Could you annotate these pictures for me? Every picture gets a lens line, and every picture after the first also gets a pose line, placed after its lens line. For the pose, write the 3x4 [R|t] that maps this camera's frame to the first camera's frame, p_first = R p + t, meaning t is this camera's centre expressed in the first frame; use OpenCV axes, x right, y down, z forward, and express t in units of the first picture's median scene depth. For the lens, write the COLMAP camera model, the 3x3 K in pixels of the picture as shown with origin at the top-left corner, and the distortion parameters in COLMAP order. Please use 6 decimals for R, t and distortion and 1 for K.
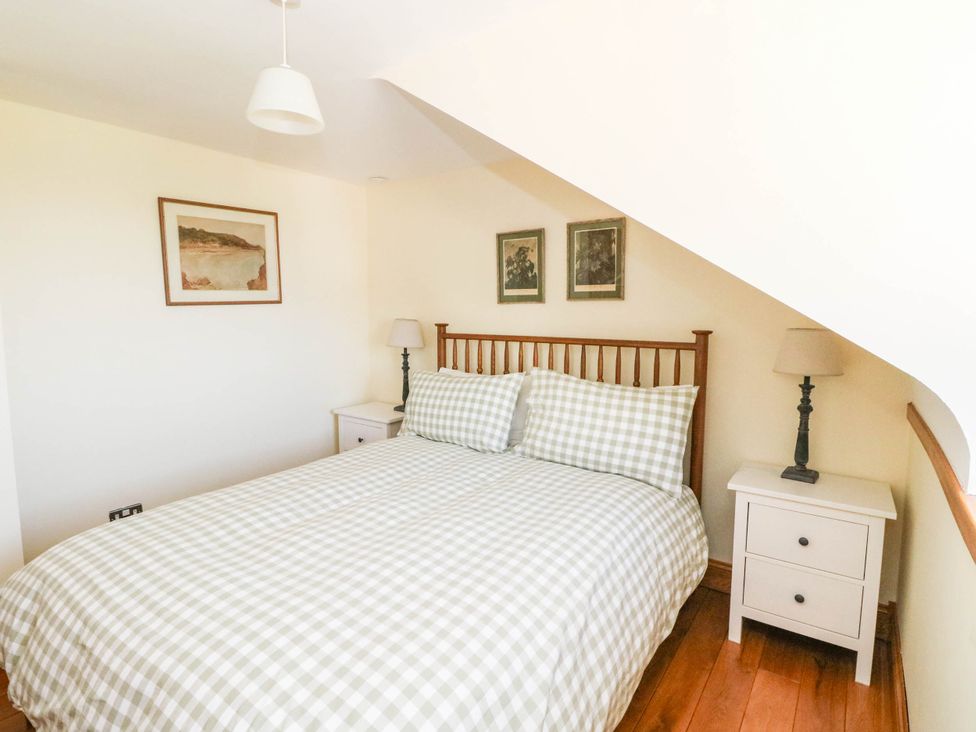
lens RADIAL K [[505.3, 0, 495.0], [0, 505.3, 355.8], [0, 0, 1]] dist [0.000839, -0.013071]
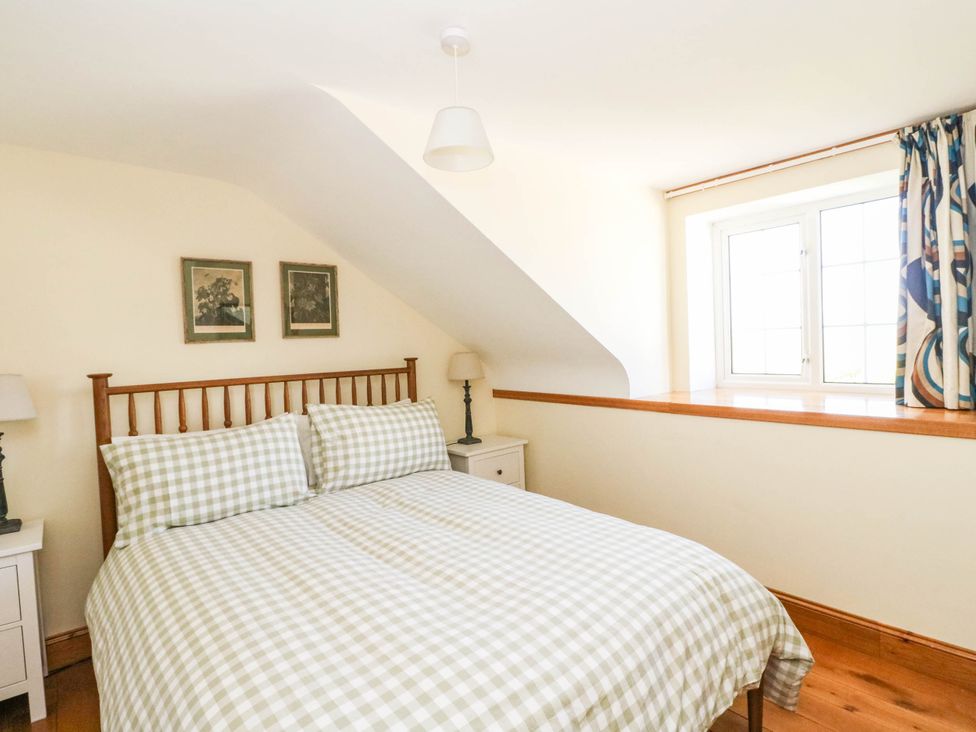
lens RADIAL K [[505.3, 0, 495.0], [0, 505.3, 355.8], [0, 0, 1]] dist [0.000839, -0.013071]
pose [[0.247260, -0.044711, 0.967917, -0.709503], [0.115268, 0.993198, 0.016433, -0.042355], [-0.962069, 0.107507, 0.250732, 0.348380]]
